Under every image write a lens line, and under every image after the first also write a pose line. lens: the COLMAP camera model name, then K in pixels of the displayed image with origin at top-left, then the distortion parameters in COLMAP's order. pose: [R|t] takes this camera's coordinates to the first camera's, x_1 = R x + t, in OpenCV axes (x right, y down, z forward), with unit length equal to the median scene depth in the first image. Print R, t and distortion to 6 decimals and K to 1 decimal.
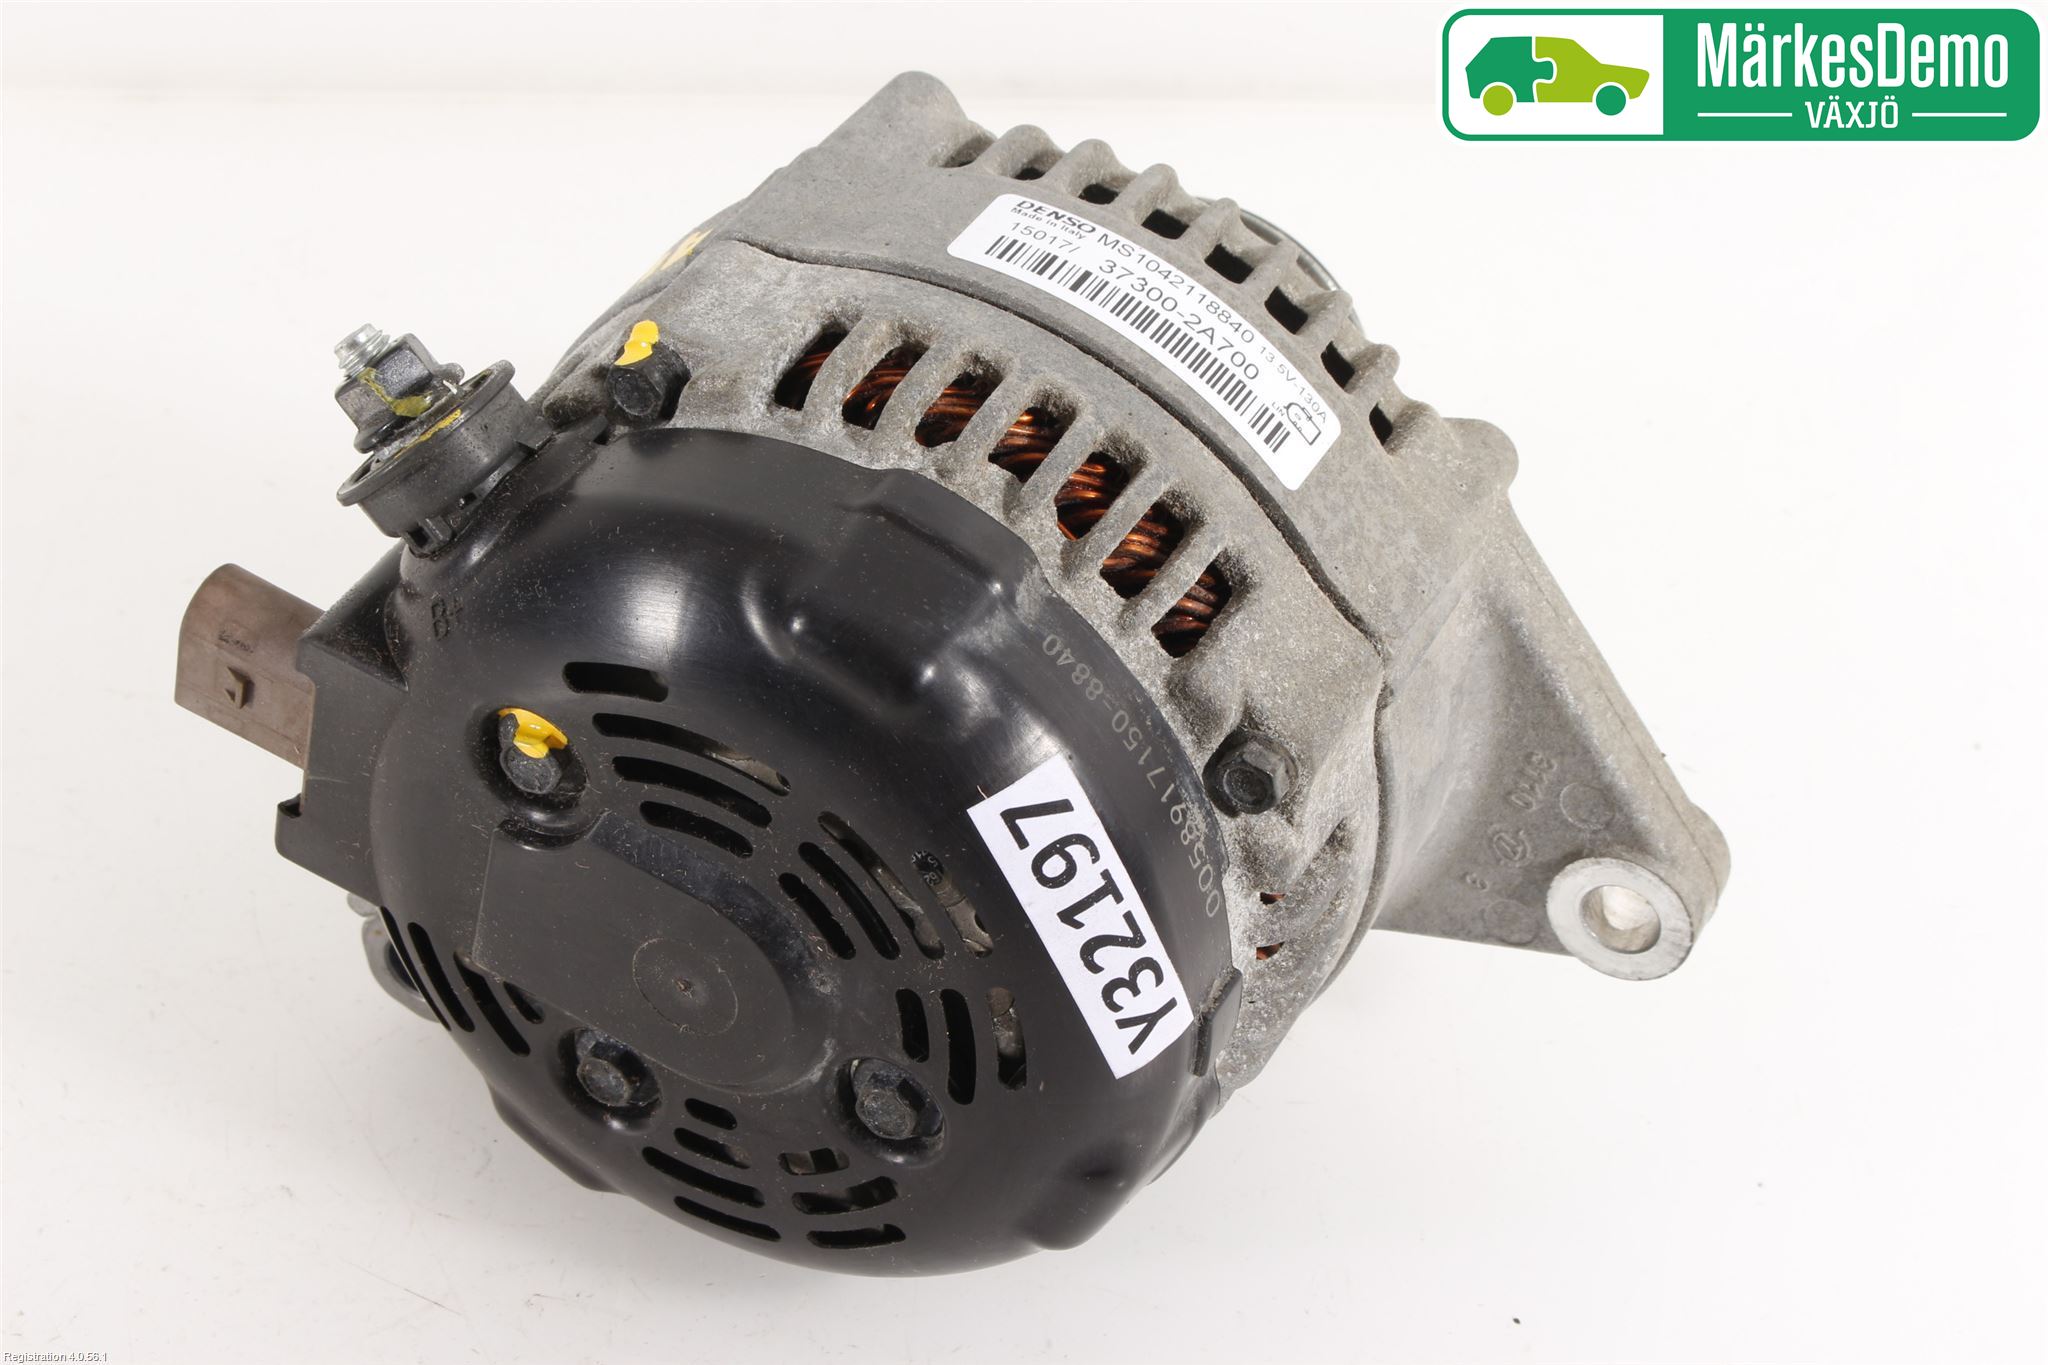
lens RADIAL K [[3791.4, 0, 1017.3], [0, 3791.4, 670.4], [0, 0, 1]] dist [-0.013378, 0.000000]
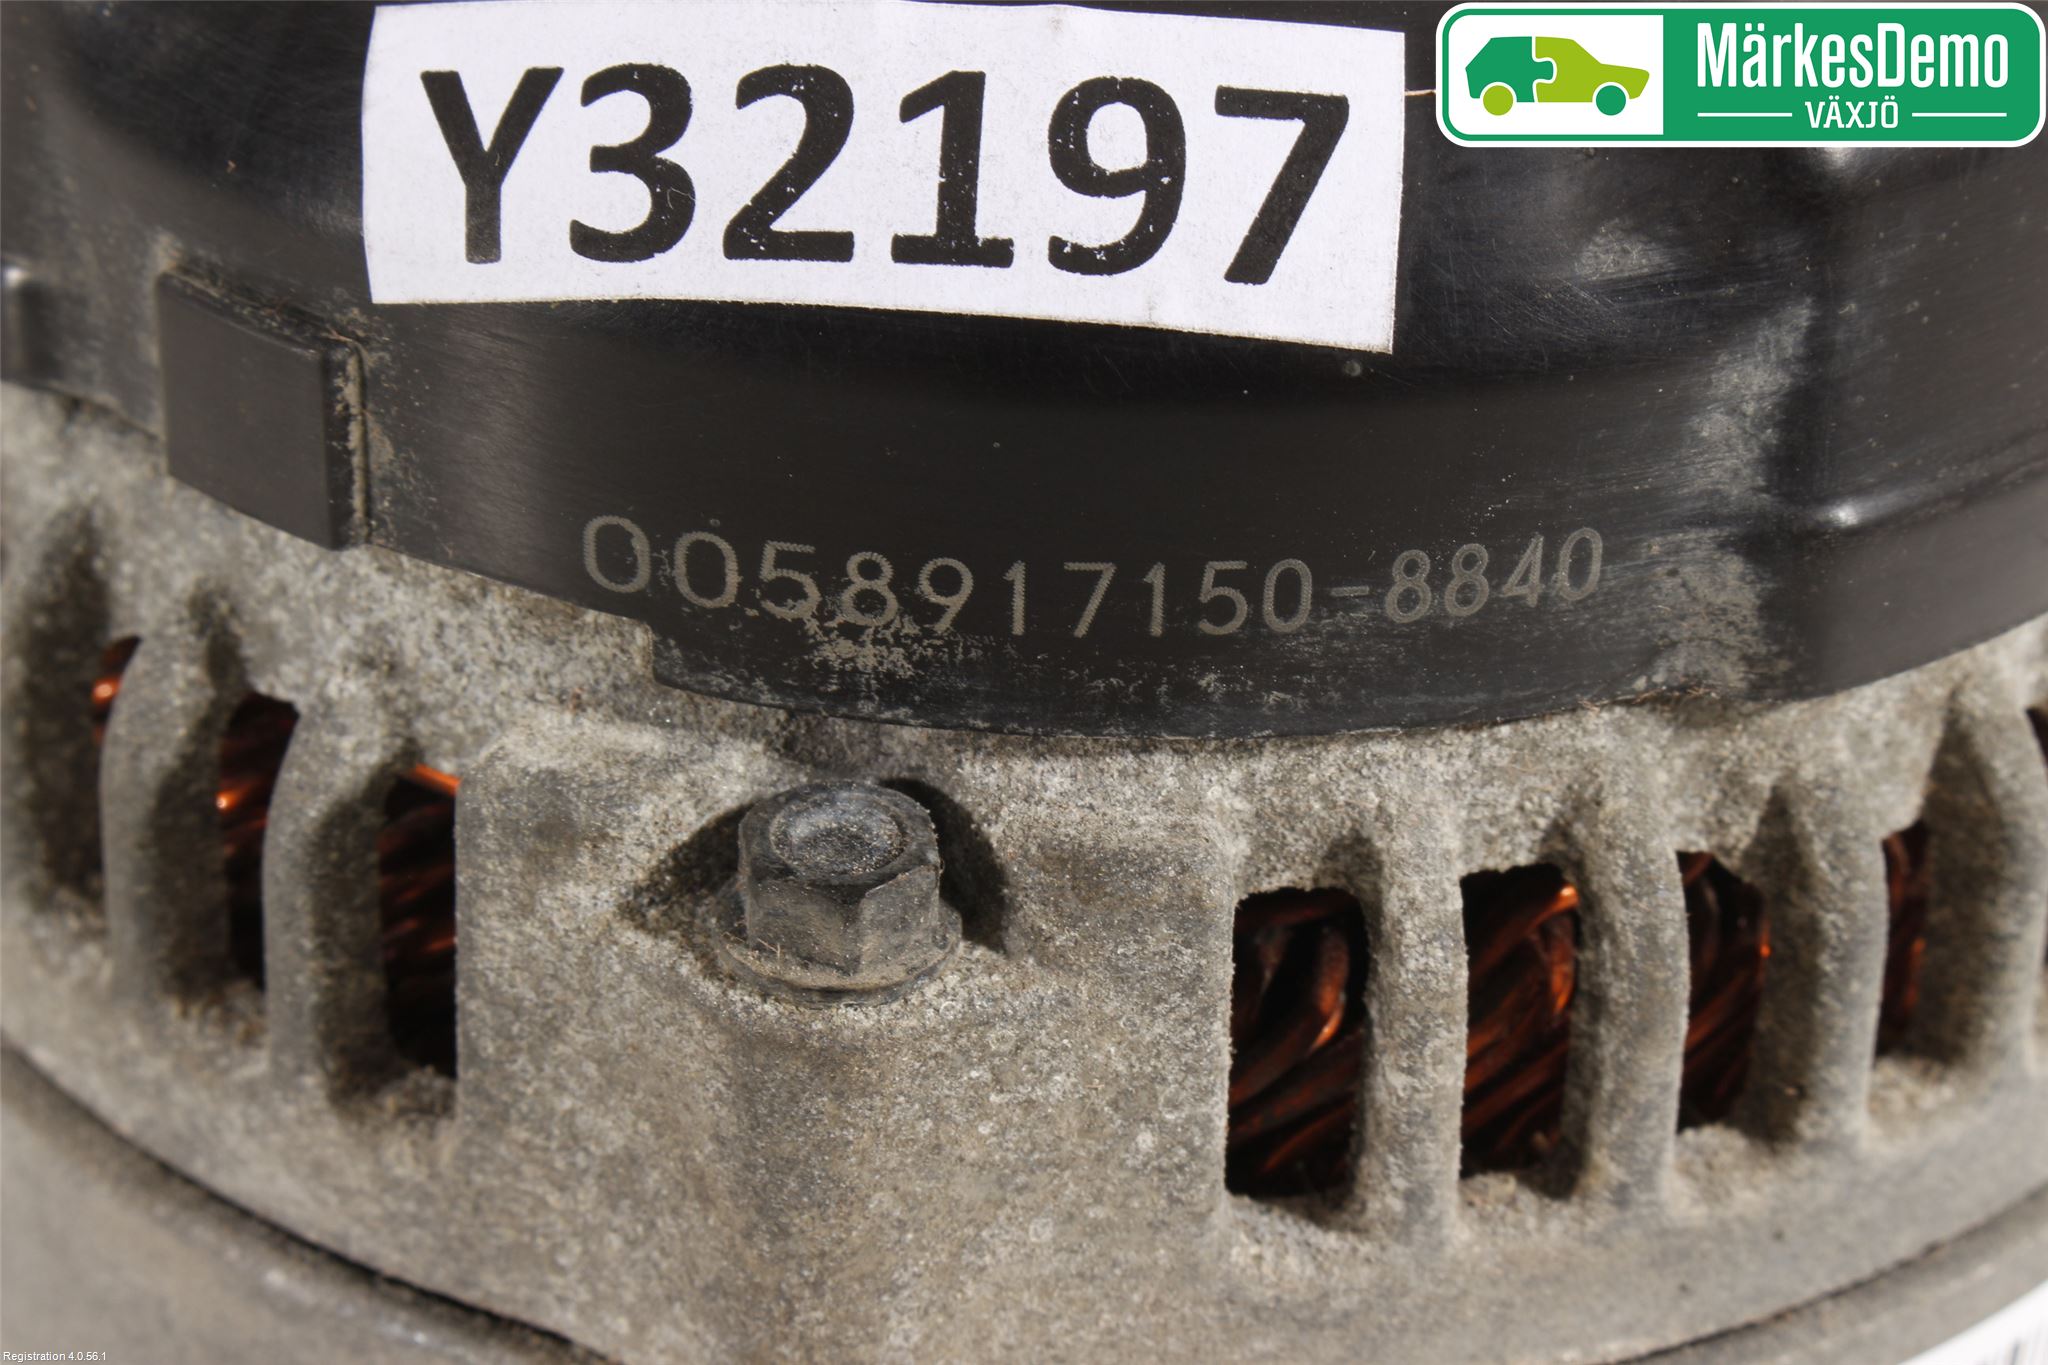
lens RADIAL K [[5158.0, 0, 1024.4], [0, 5158.0, 682.9], [0, 0, 1]] dist [-0.084377, 0.000000]
pose [[-0.513121, 0.766396, -0.386451, 0.225185], [-0.792971, -0.595601, -0.128287, 0.087327], [-0.328489, 0.240618, 0.913345, 0.592980]]
